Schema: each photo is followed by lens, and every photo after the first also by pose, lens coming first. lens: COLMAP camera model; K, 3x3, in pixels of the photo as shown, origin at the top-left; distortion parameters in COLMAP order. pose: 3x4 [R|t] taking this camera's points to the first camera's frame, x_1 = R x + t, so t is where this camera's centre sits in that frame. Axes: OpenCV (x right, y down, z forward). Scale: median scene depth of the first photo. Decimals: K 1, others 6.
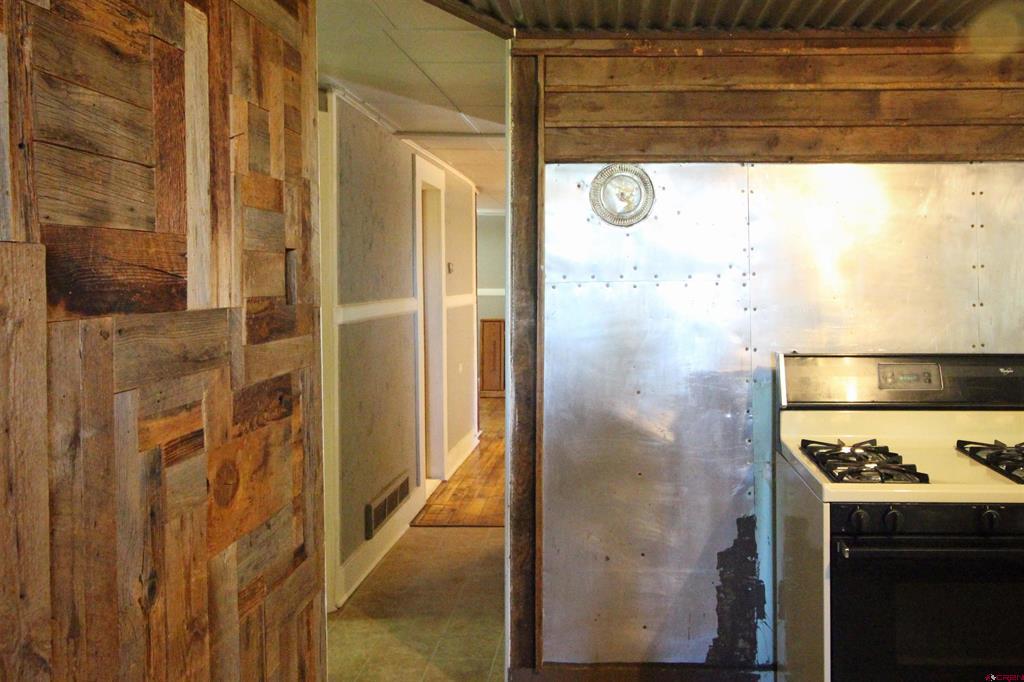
lens RADIAL K [[829.7, 0, 591.7], [0, 829.7, 288.4], [0, 0, 1]] dist [0.007535, -0.003993]
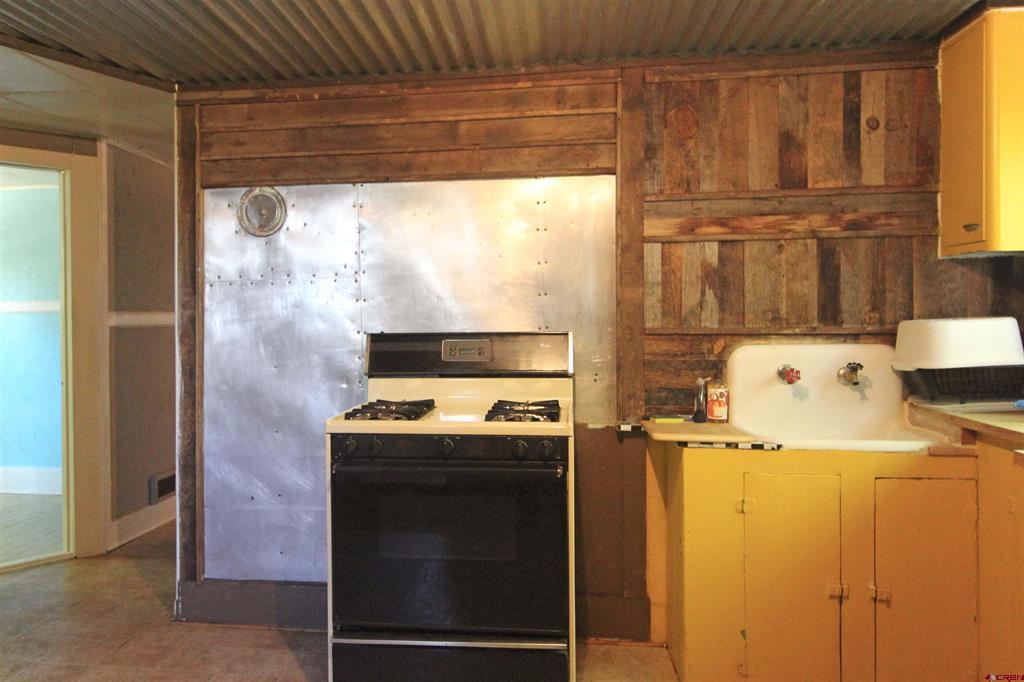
lens RADIAL K [[829.7, 0, 510.9], [0, 829.7, 338.5], [0, 0, 1]] dist [0.007535, -0.003993]
pose [[0.992179, -0.008720, -0.124521, 0.574889], [0.008833, 0.999961, 0.000356, 0.084586], [0.124513, -0.001453, 0.992217, -0.213786]]
